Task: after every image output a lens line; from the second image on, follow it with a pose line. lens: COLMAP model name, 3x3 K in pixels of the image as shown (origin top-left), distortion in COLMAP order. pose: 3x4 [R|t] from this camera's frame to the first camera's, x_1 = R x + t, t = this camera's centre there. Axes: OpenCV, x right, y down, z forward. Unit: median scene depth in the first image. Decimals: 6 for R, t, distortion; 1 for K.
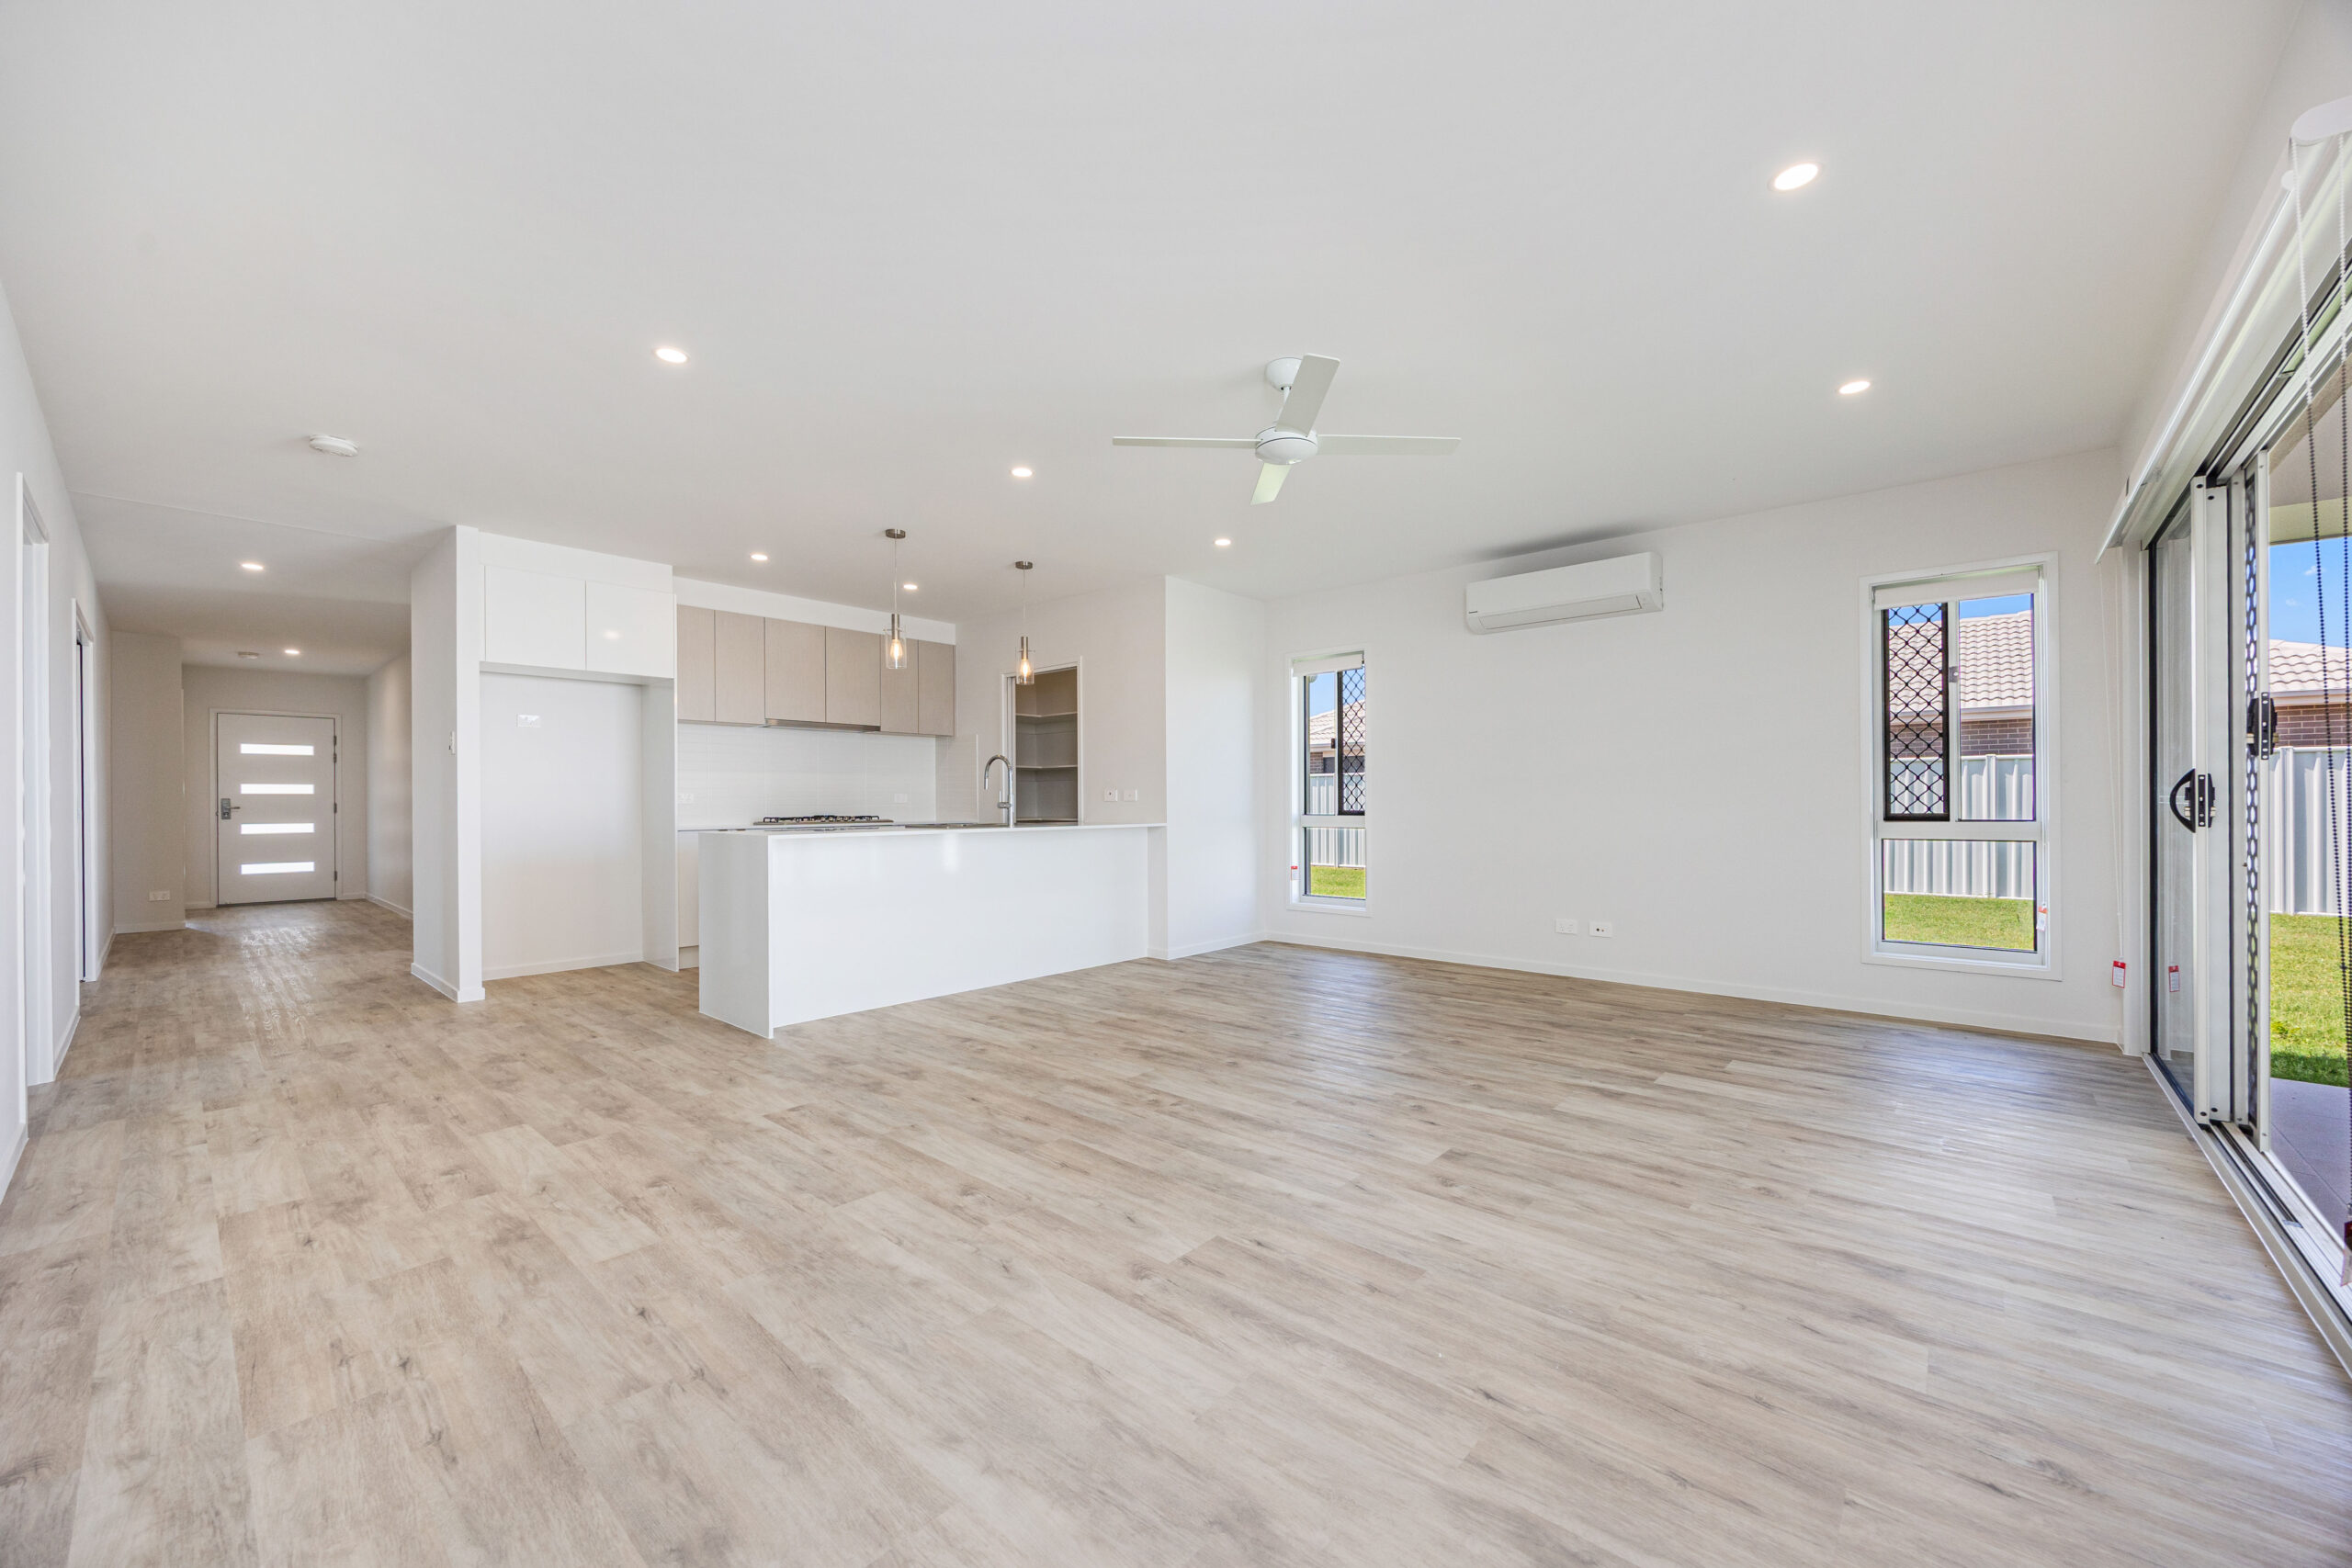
lens RADIAL K [[898.5, 0, 1173.4], [0, 898.5, 802.5], [0, 0, 1]] dist [-0.003878, 0.000172]
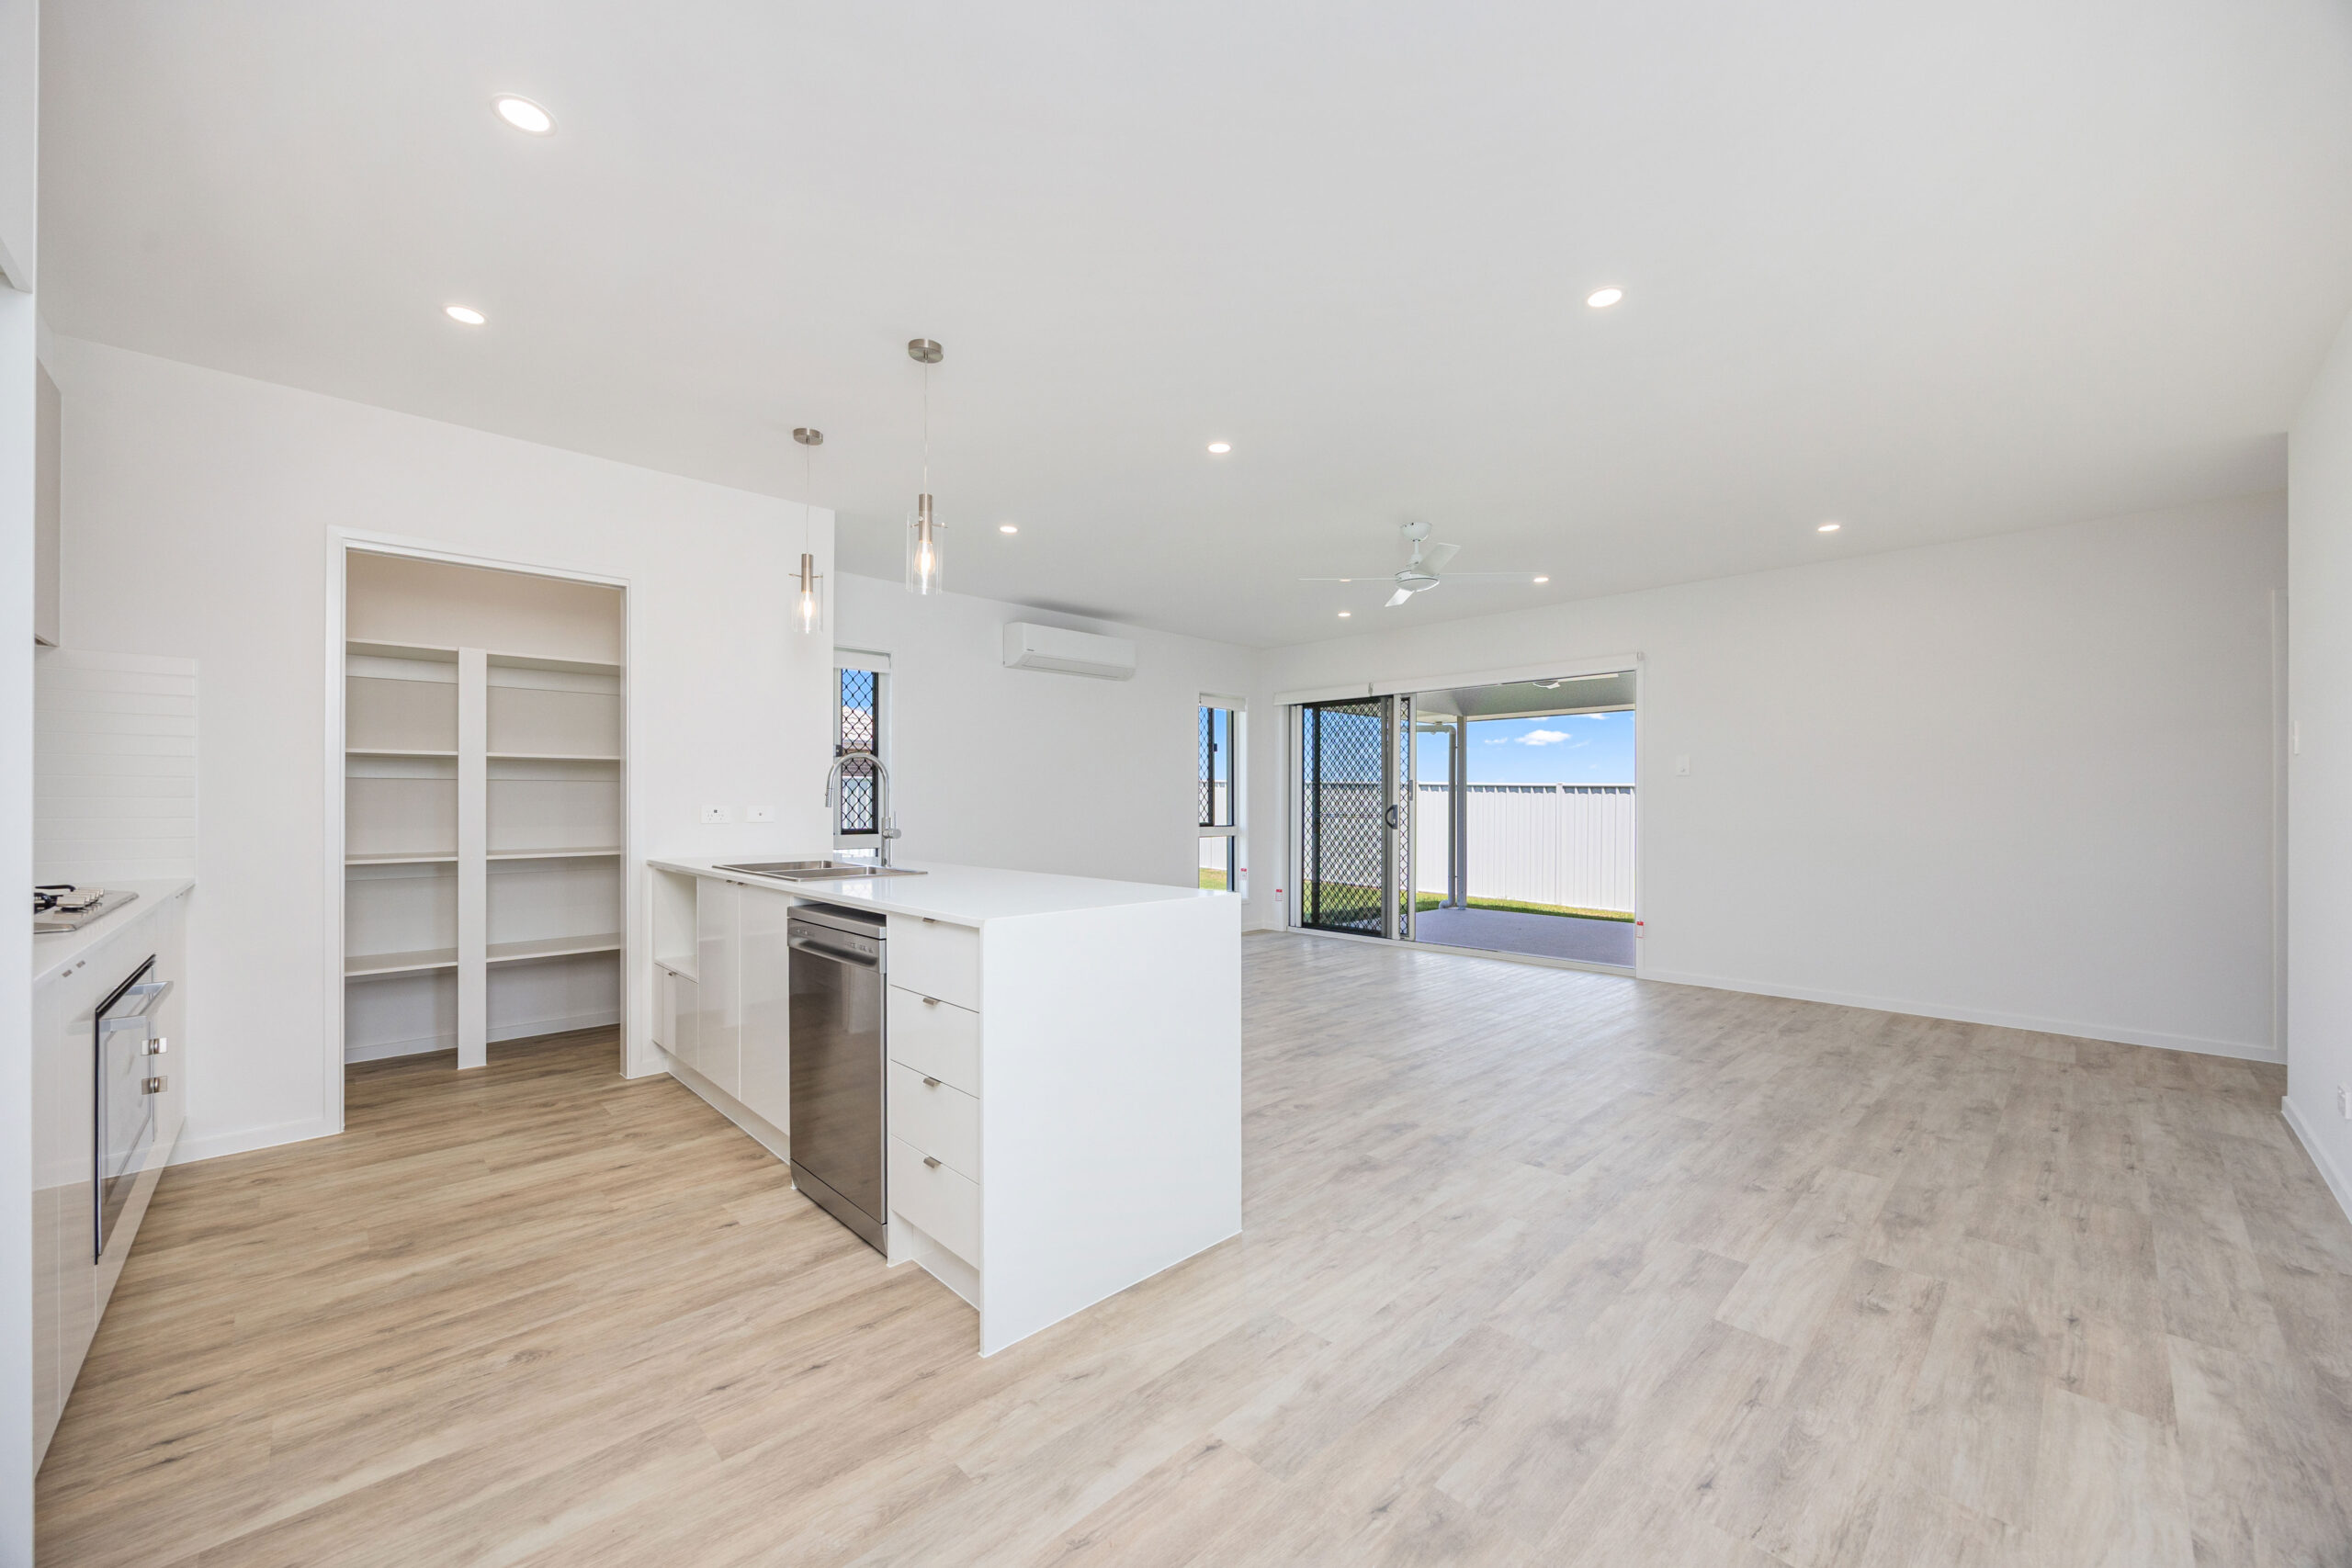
lens RADIAL K [[898.5, 0, 1173.4], [0, 898.5, 802.5], [0, 0, 1]] dist [-0.003878, 0.000172]
pose [[0.076015, 0.004428, 0.997097, -1.259211], [-0.002184, 0.999988, -0.004275, -0.026103], [-0.997104, -0.001853, 0.076023, 1.192298]]
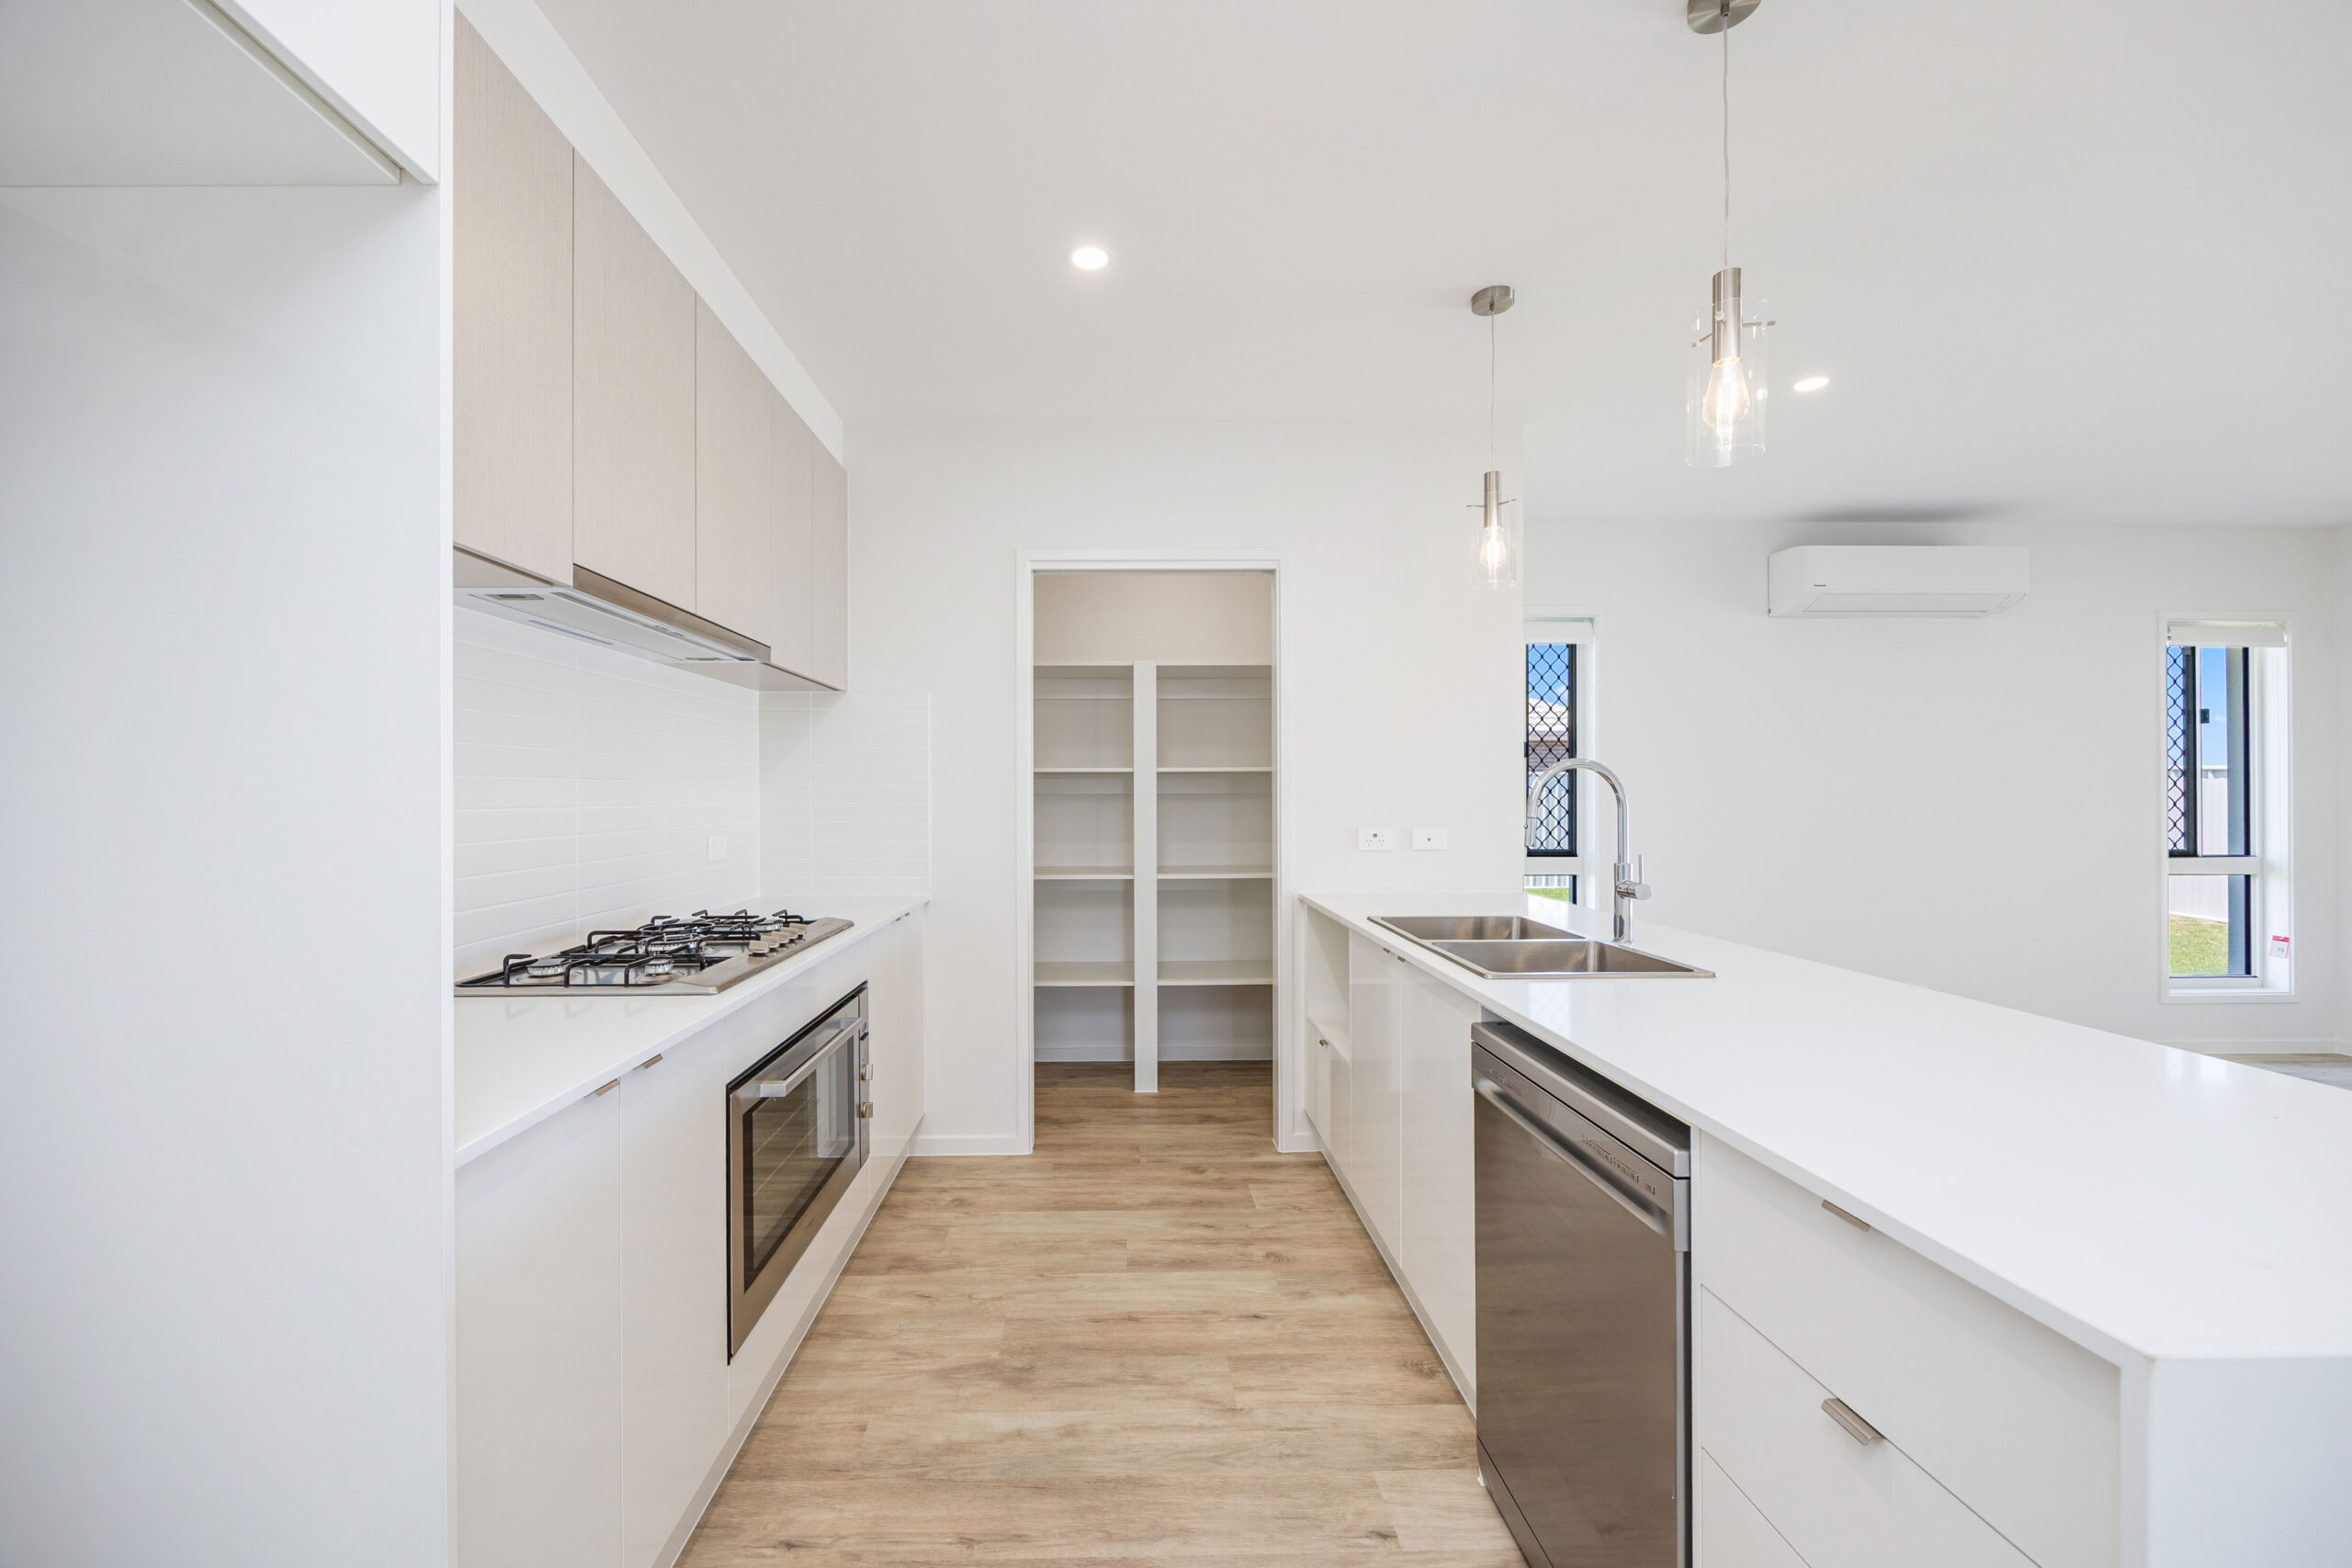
lens RADIAL K [[918.1, 0, 1135.7], [0, 918.1, 790.1], [0, 0, 1]] dist [-0.000302, -0.000030]
pose [[0.728488, 0.006885, 0.685024, -0.969097], [-0.002283, 0.999968, -0.007622, -0.057449], [-0.685055, 0.003989, 0.728480, 1.353268]]
